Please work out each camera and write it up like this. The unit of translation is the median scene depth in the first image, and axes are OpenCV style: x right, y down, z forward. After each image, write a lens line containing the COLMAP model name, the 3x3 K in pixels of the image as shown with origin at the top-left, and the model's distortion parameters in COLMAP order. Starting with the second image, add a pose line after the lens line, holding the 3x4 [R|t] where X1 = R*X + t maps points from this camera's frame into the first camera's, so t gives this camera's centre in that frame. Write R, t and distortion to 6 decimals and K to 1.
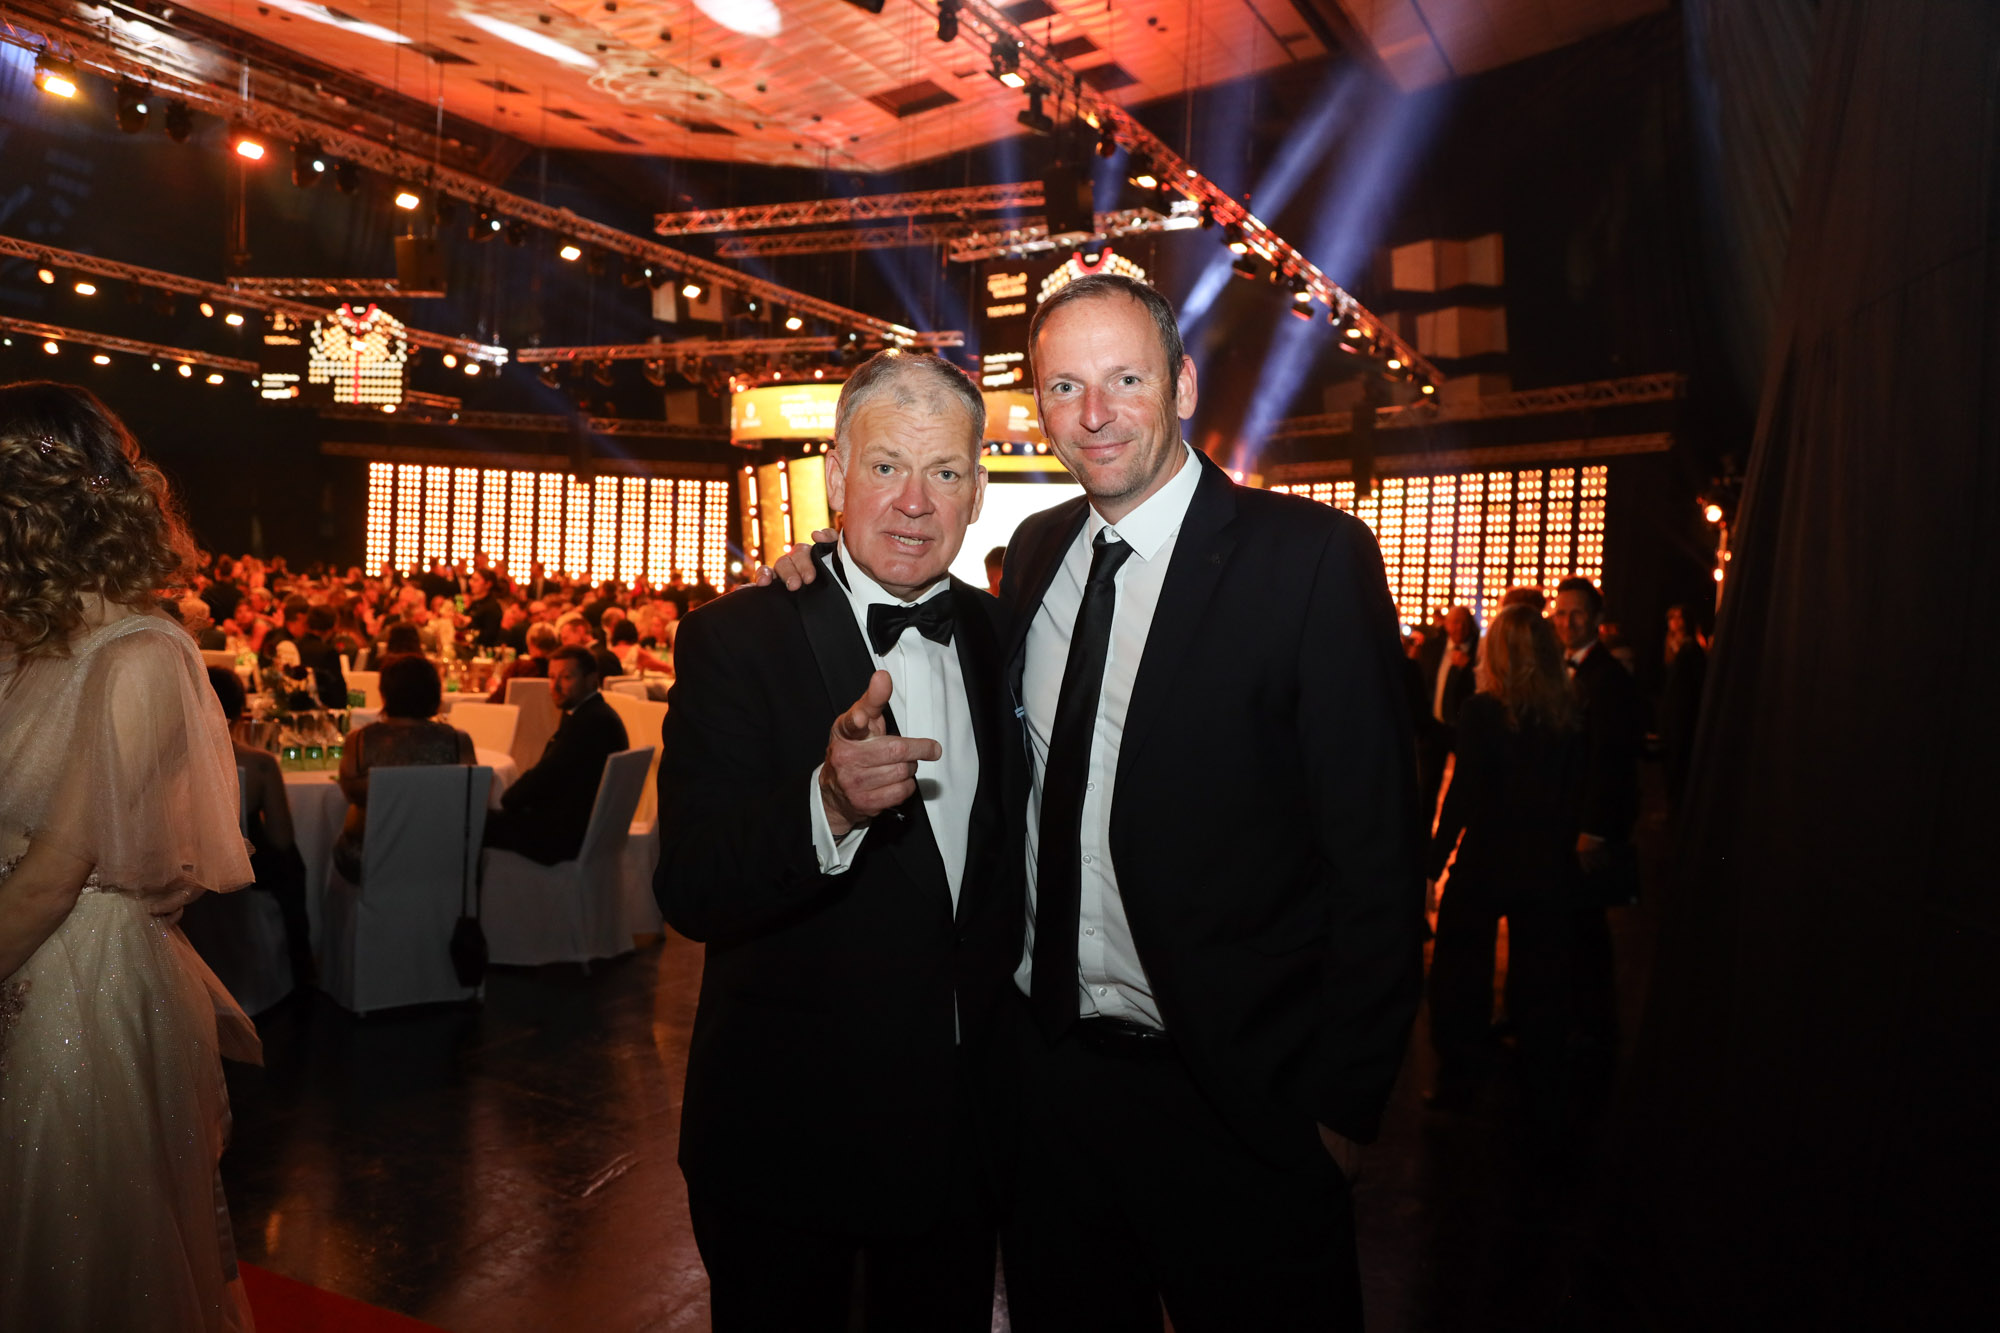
lens RADIAL K [[1576.0, 0, 993.6], [0, 1576.0, 658.1], [0, 0, 1]] dist [-0.059513, 0.076482]
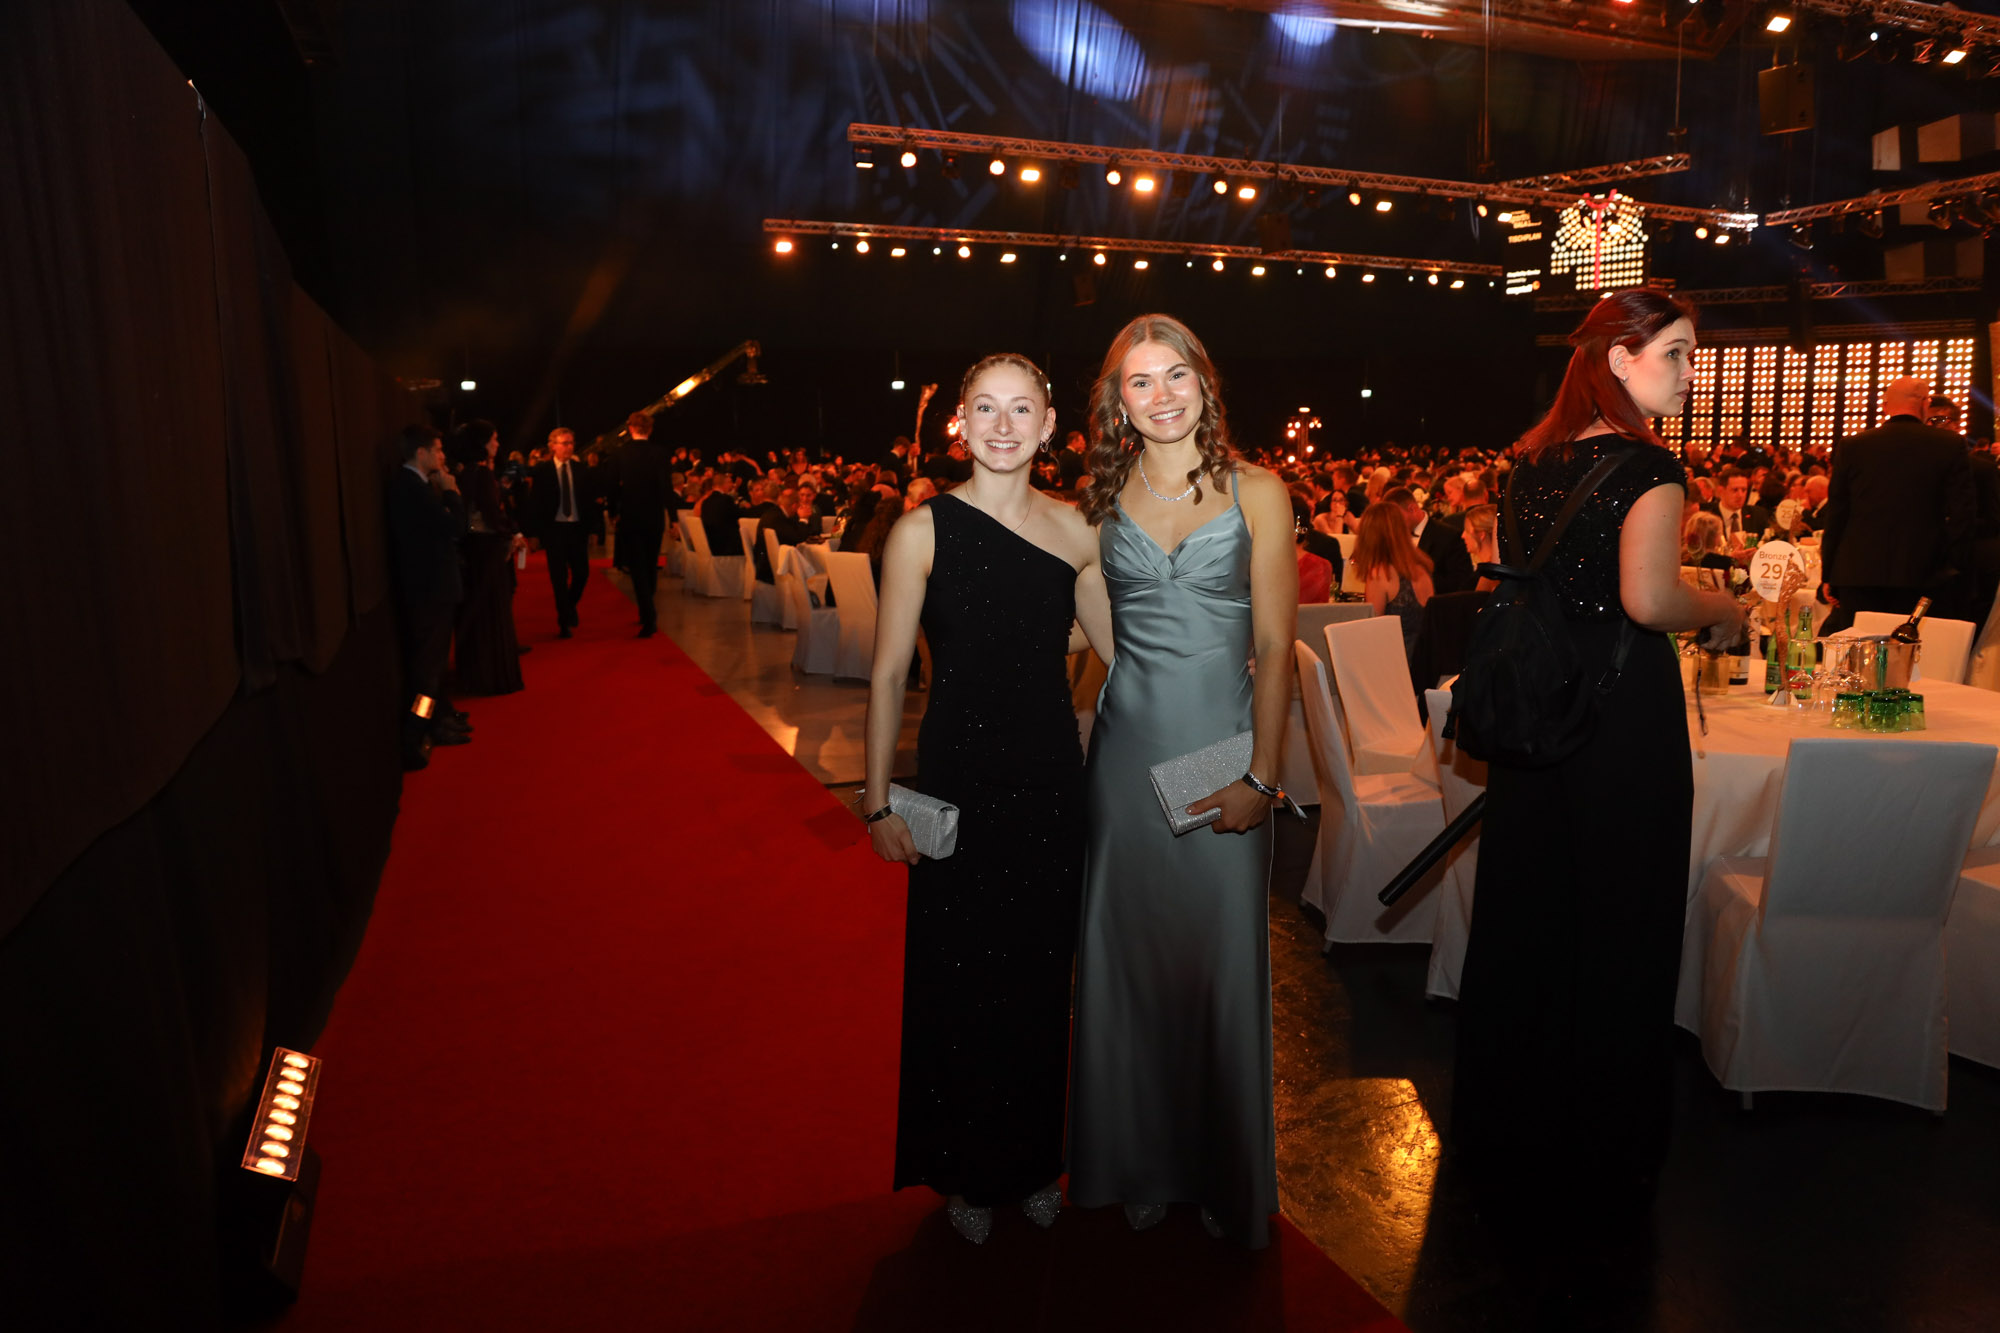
lens RADIAL K [[1335.4, 0, 1007.9], [0, 1335.4, 663.8], [0, 0, 1]] dist [-0.117720, 0.065029]
pose [[0.750129, 0.046762, -0.659636, -0.125259], [0.020790, 0.995336, 0.094202, -0.006998], [0.660964, -0.084378, 0.745659, 0.089537]]
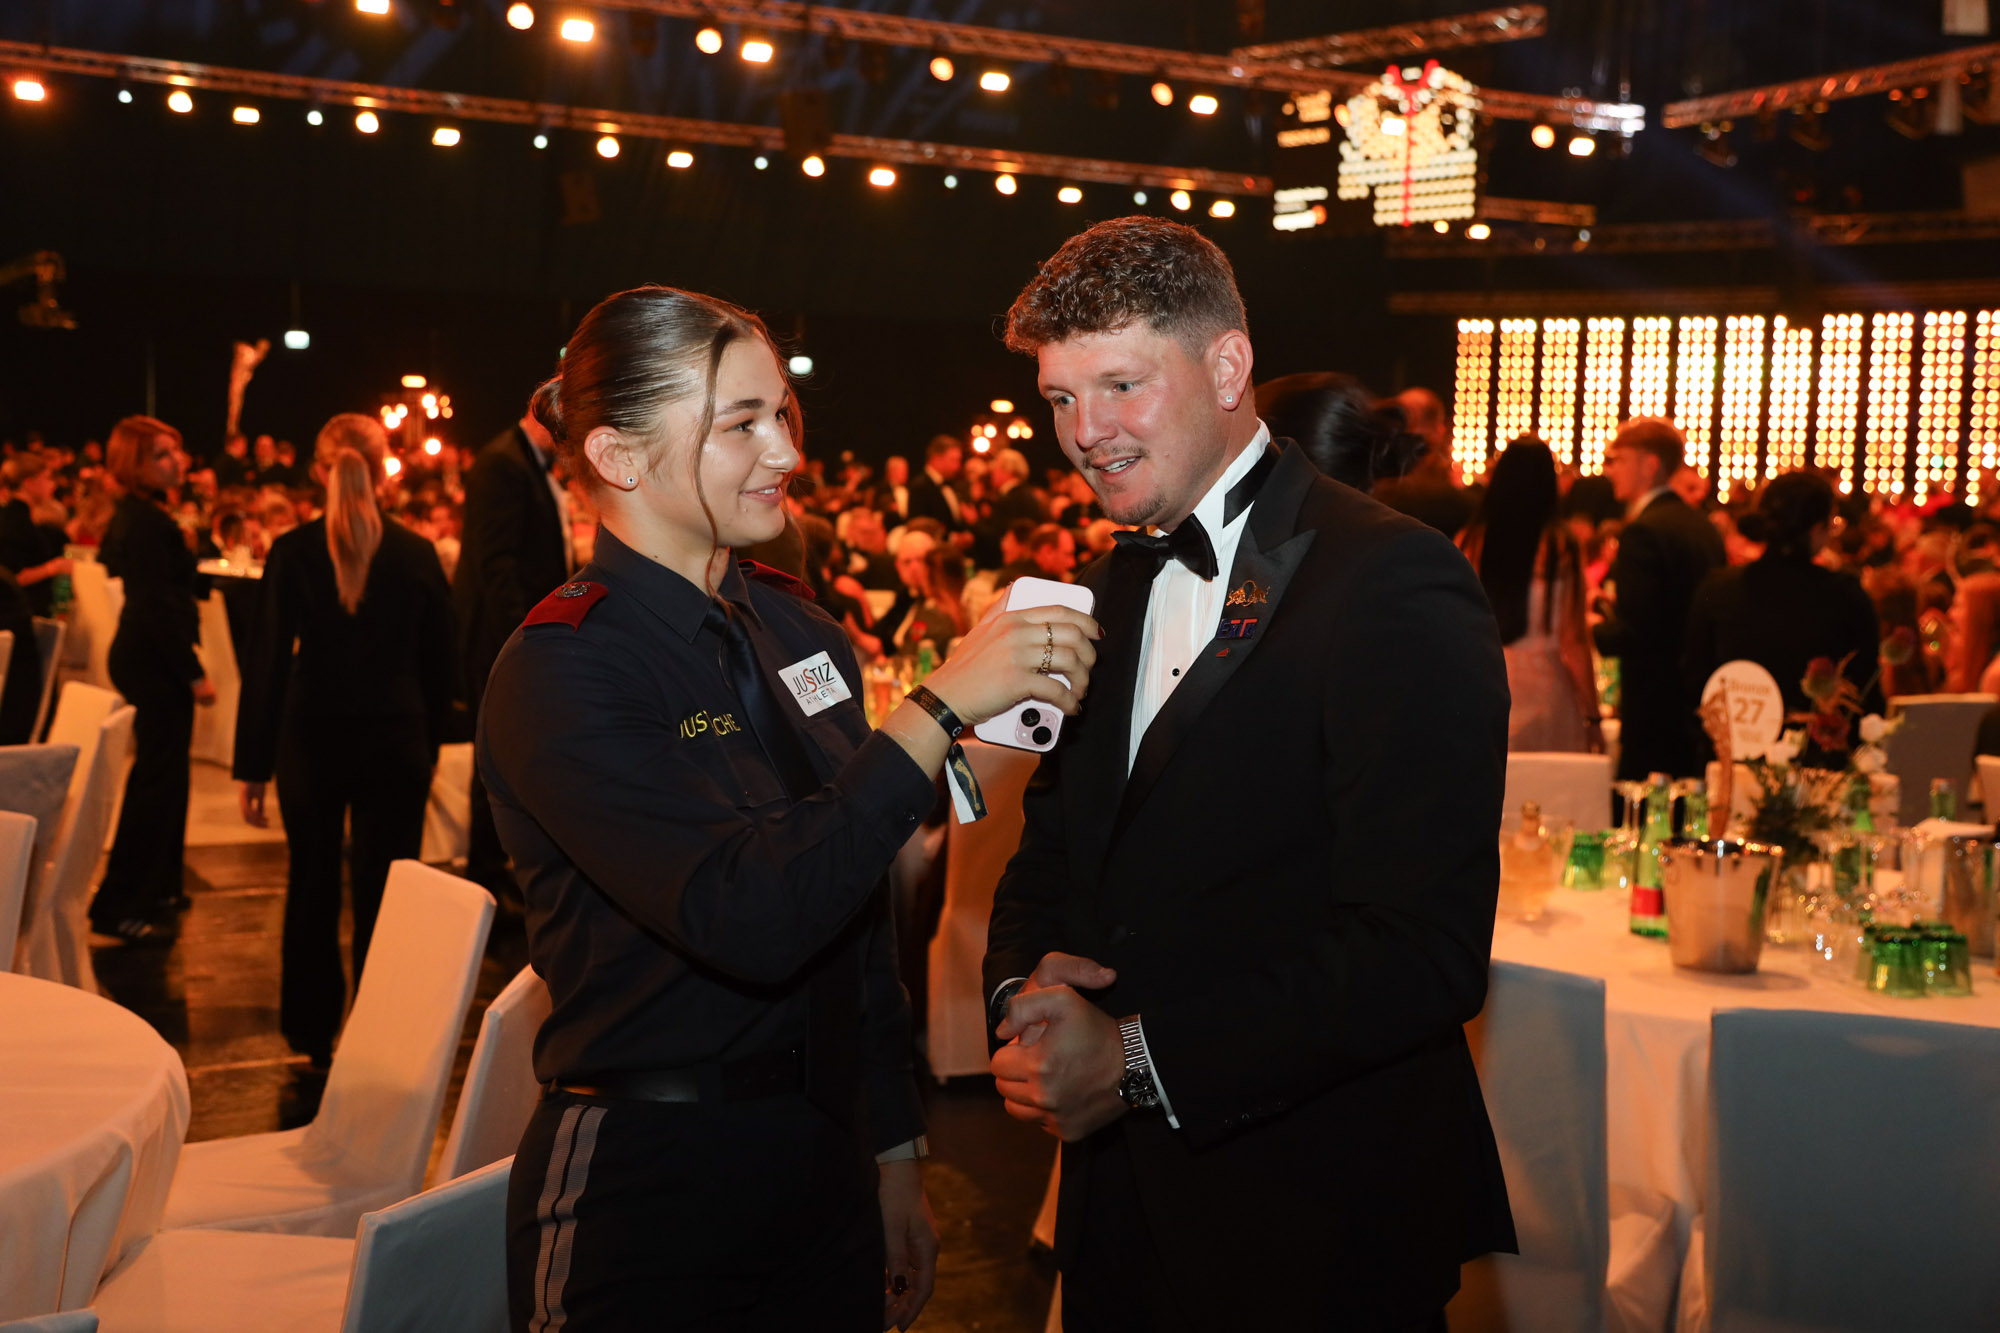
lens RADIAL K [[2271.9, 0, 1014.8], [0, 2271.9, 656.1], [0, 0, 1]] dist [0.094301, 0.039000]
pose [[0.814270, 0.017081, -0.580235, 0.006434], [-0.006286, 0.999768, 0.020609, -0.004890], [0.580453, -0.013134, 0.814188, 0.145307]]
